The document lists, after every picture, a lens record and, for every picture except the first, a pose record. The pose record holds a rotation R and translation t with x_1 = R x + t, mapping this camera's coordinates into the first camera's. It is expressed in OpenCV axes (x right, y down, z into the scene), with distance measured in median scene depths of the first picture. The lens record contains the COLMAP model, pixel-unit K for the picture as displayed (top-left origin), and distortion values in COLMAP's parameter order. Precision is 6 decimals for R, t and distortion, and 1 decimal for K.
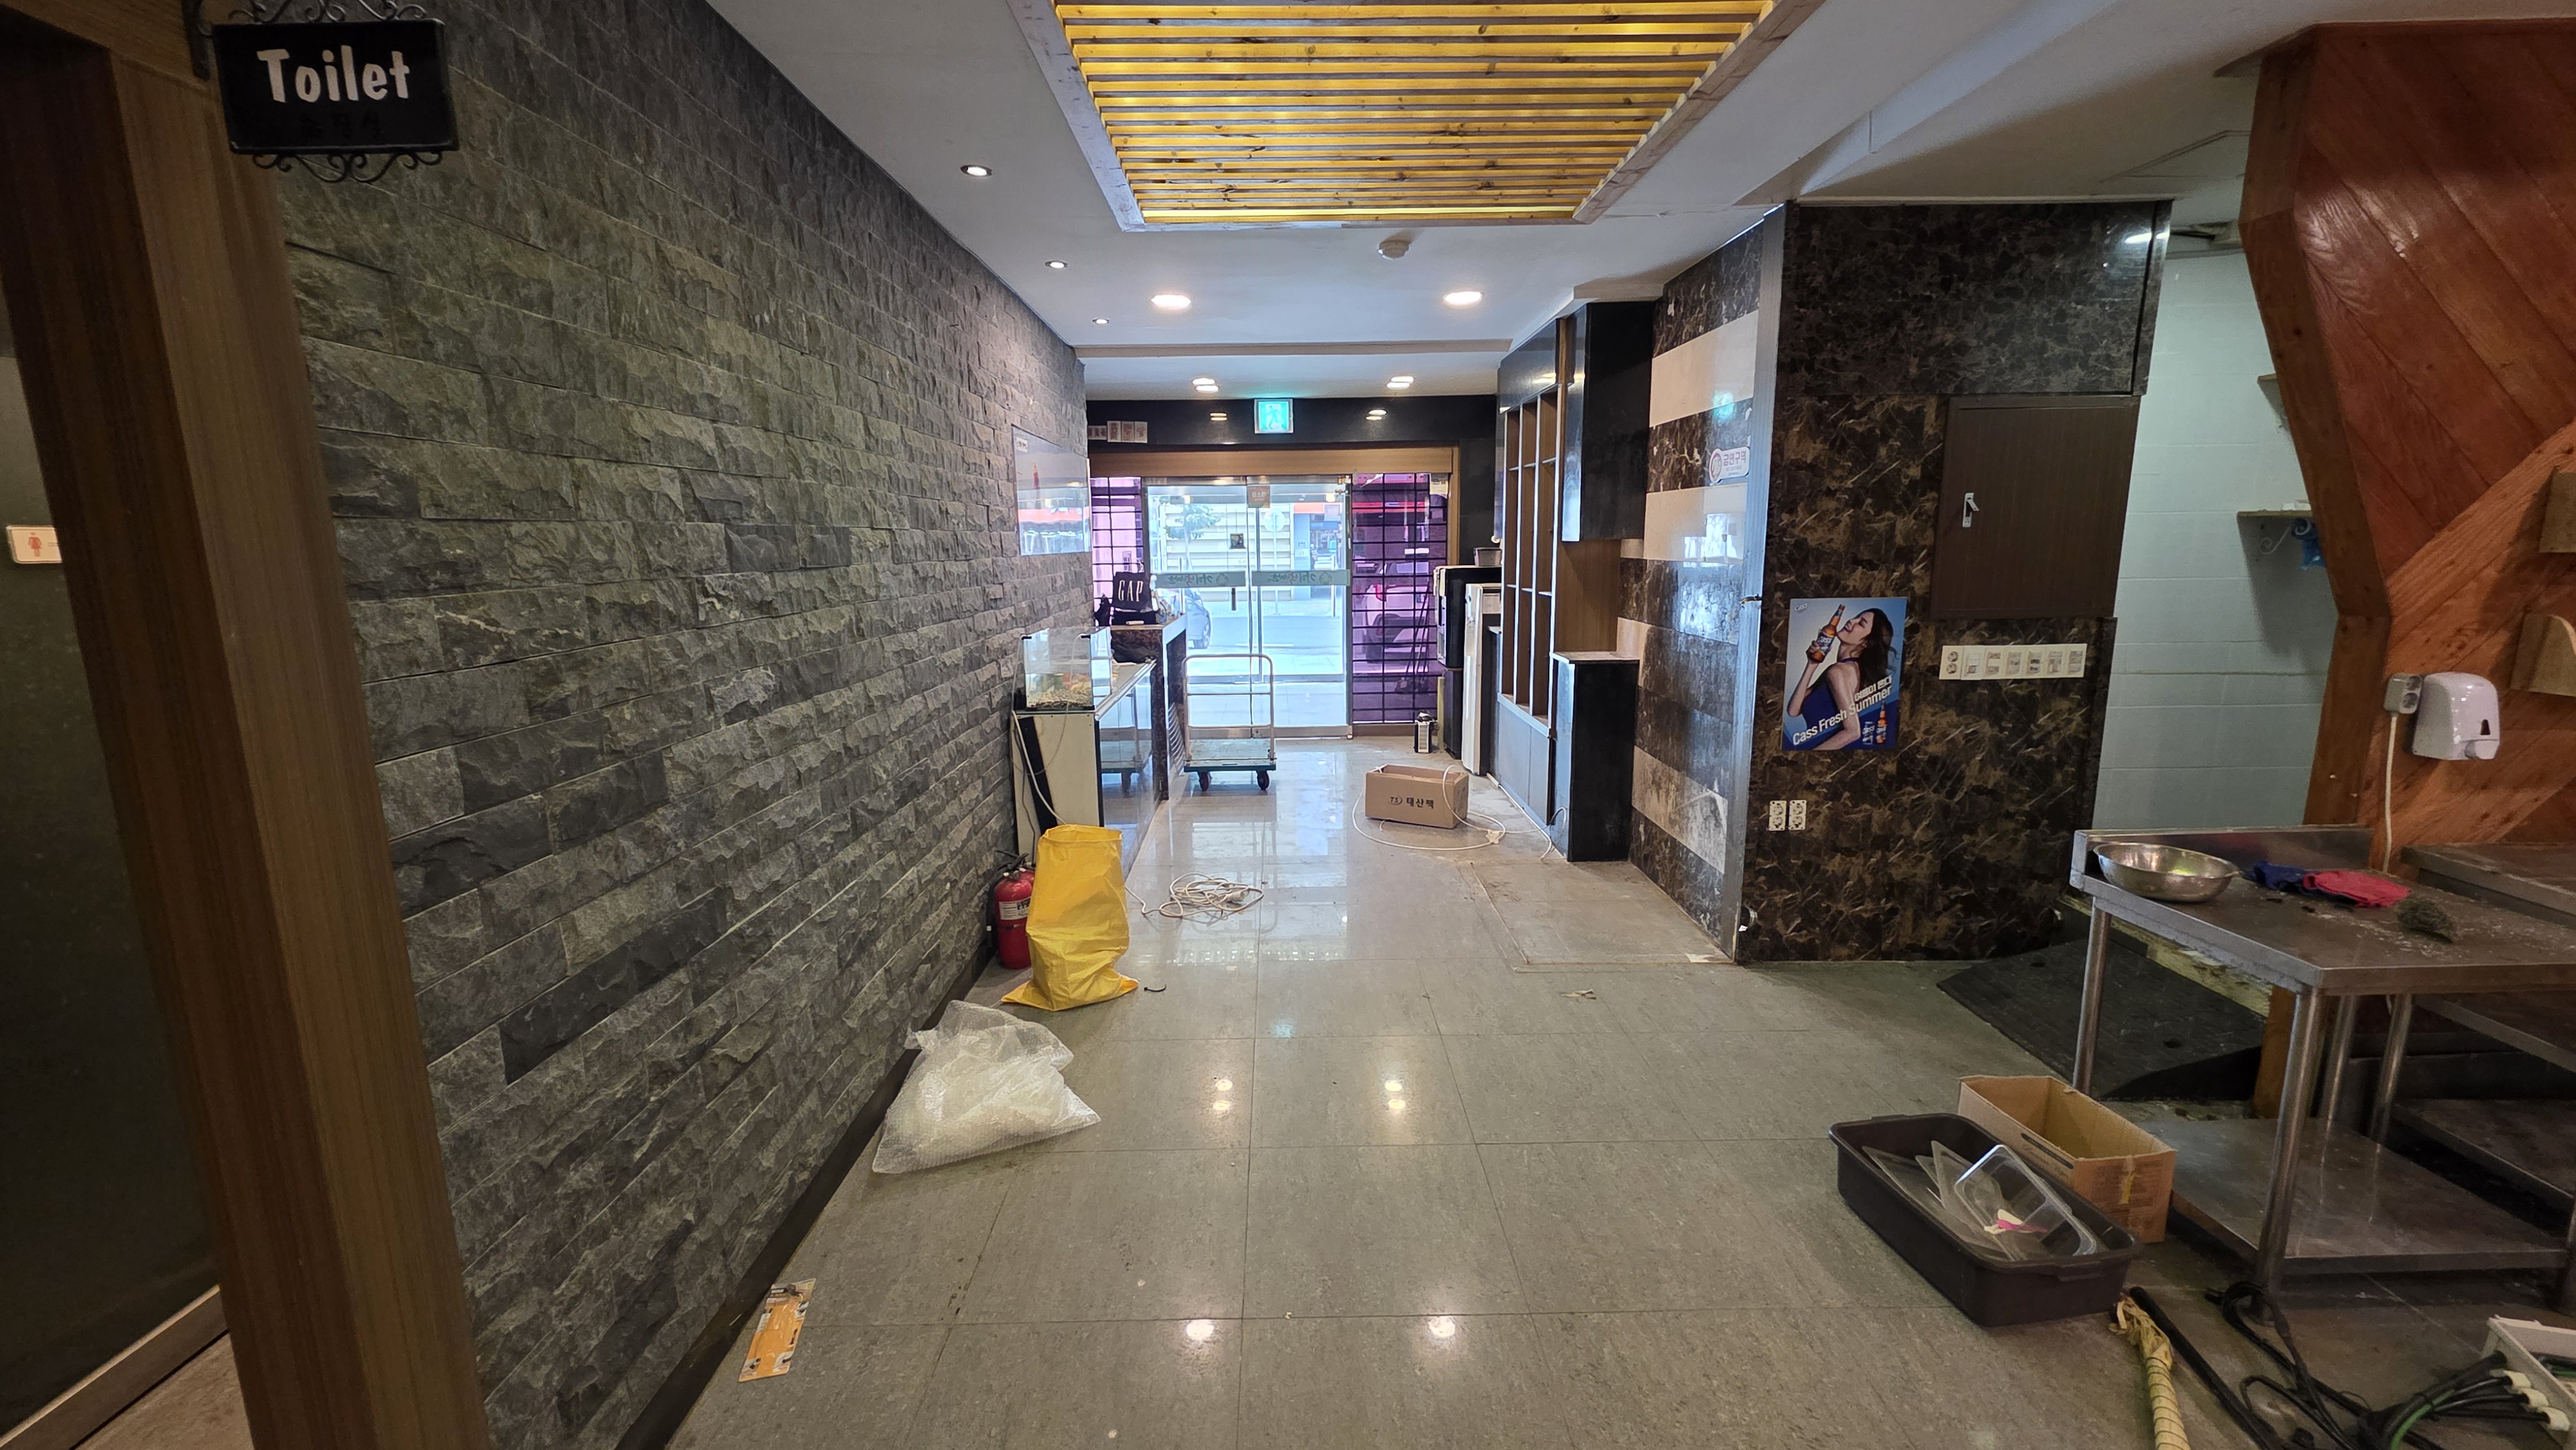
lens RADIAL K [[1021.5, 0, 1287.9], [0, 1021.5, 720.7], [0, 0, 1]] dist [0.002117, -0.000967]
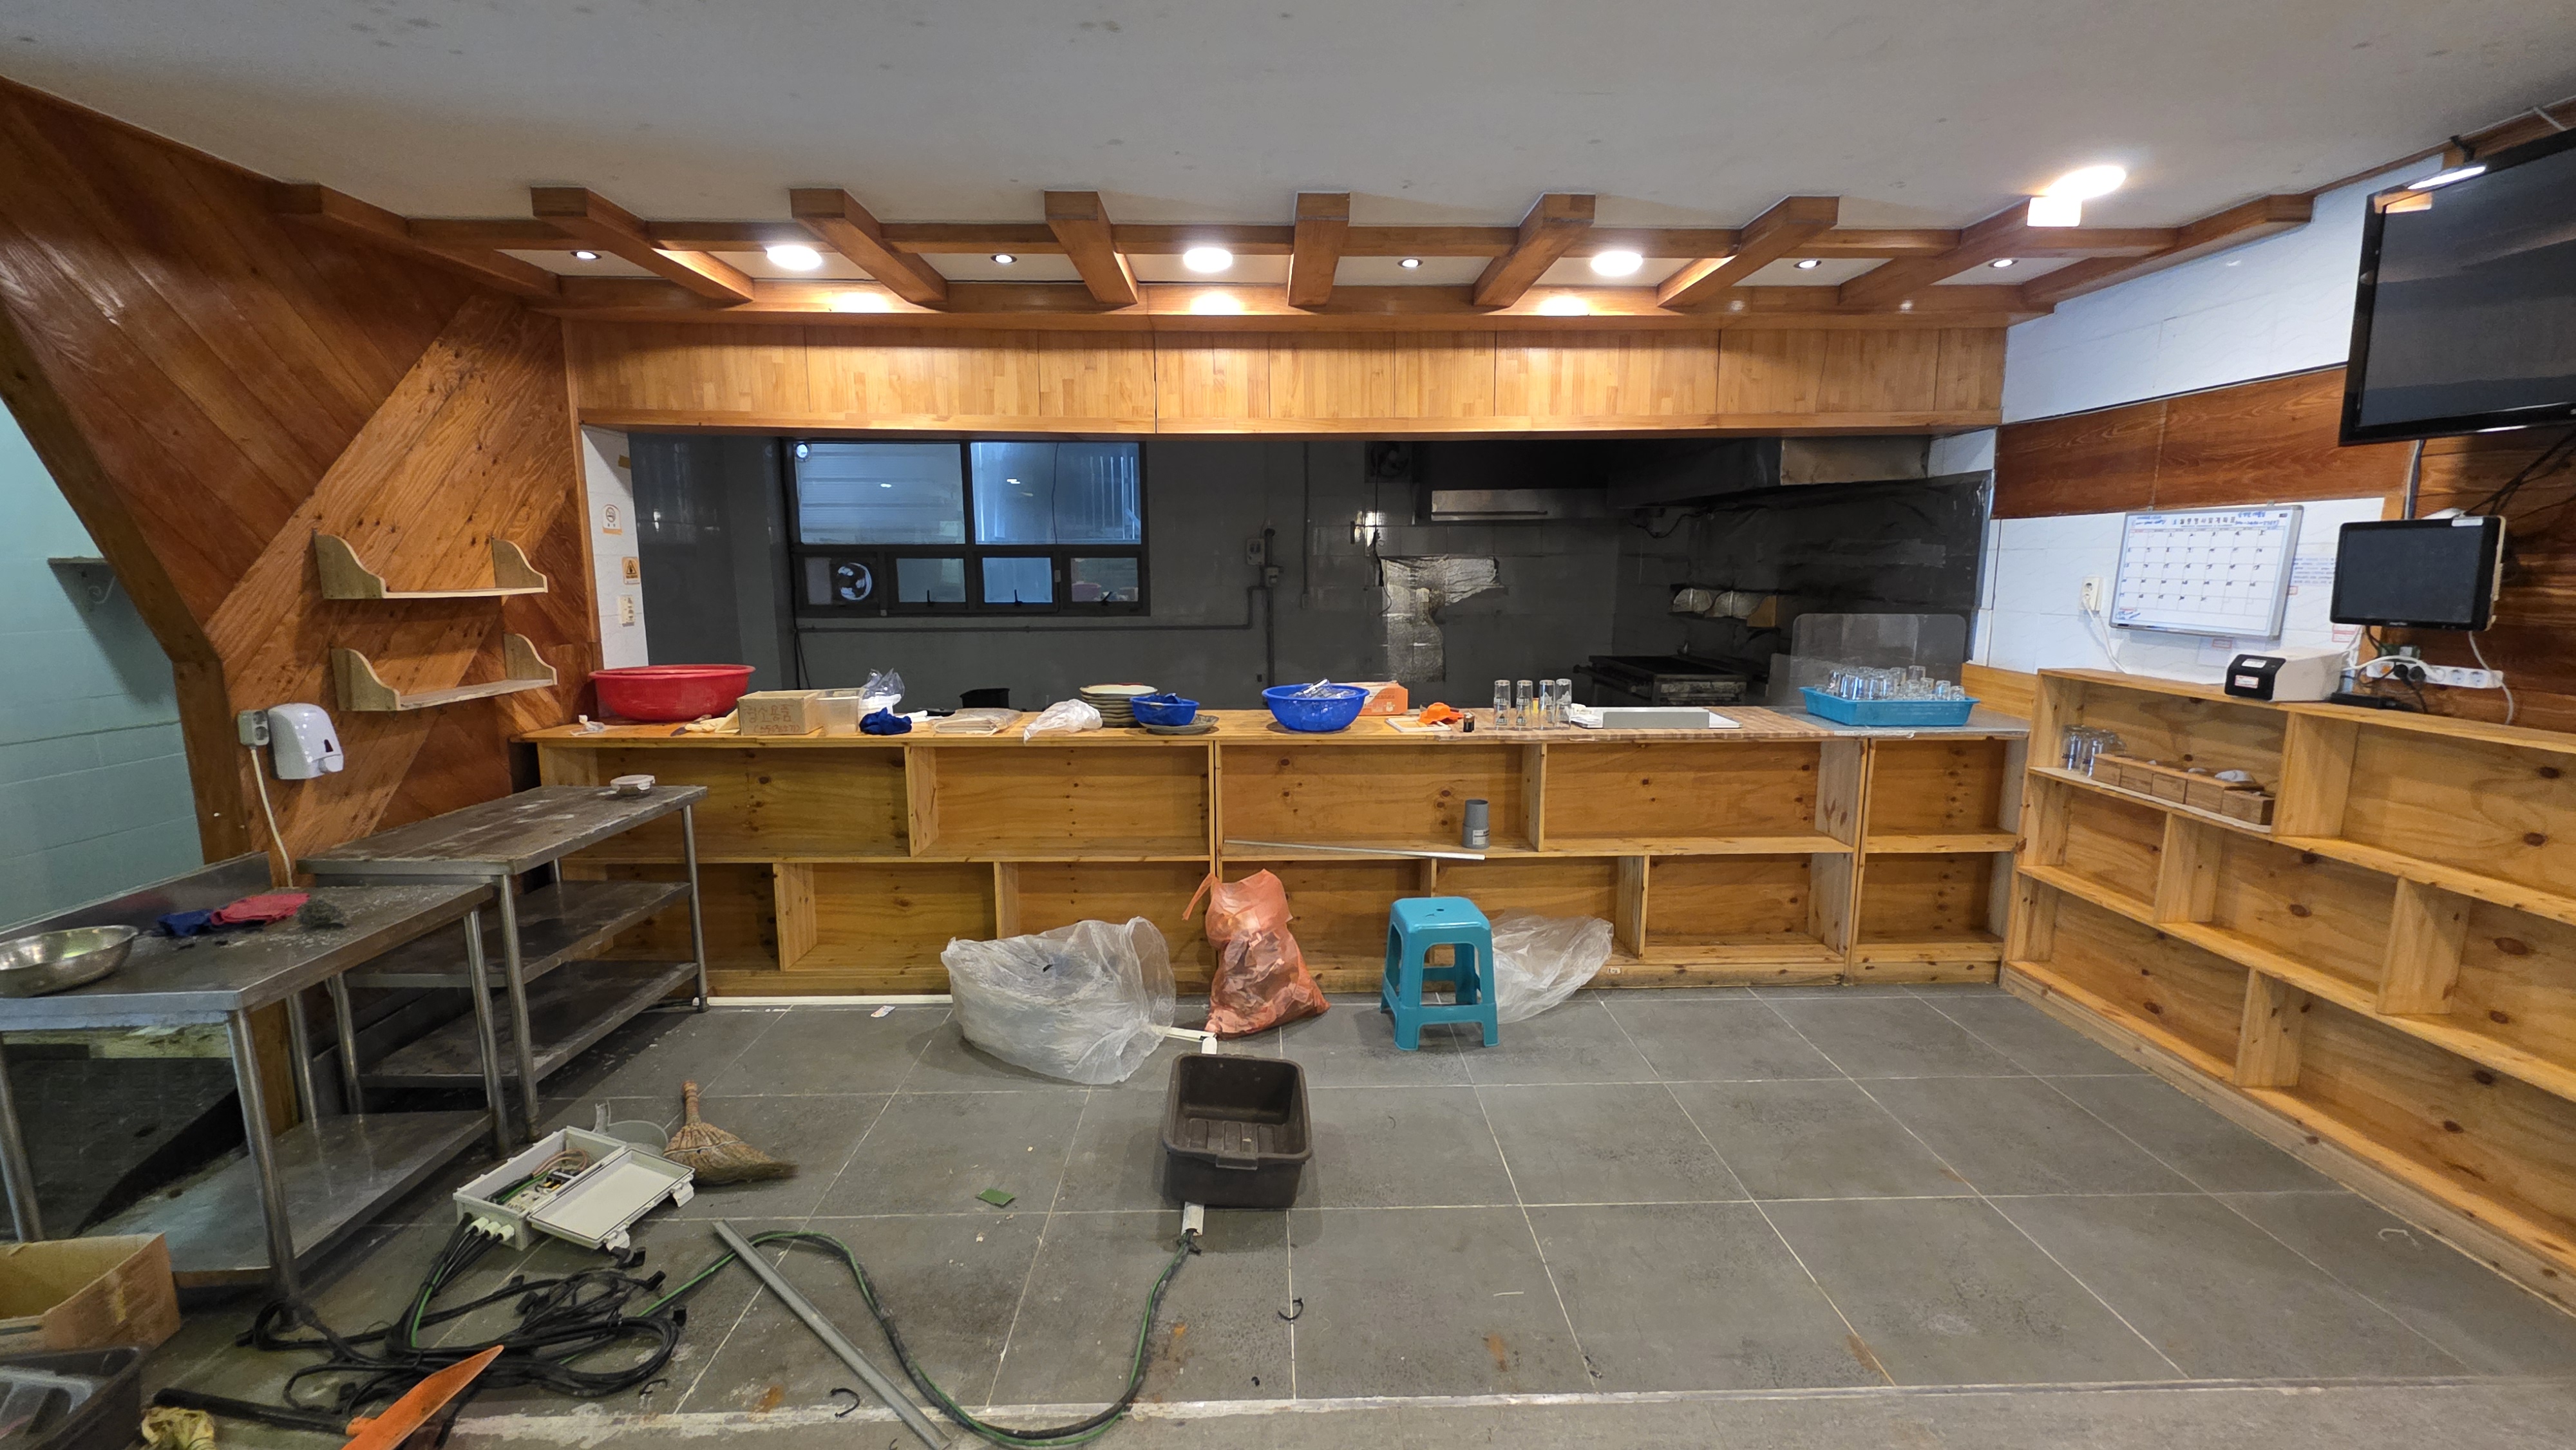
lens RADIAL K [[1021.5, 0, 1292.7], [0, 1021.5, 718.8], [0, 0, 1]] dist [0.002117, -0.000967]
pose [[-0.018545, -0.138064, 0.990250, -0.024239], [0.178491, 0.974053, 0.139148, 0.010817], [-0.983767, 0.179331, 0.006579, -0.119720]]
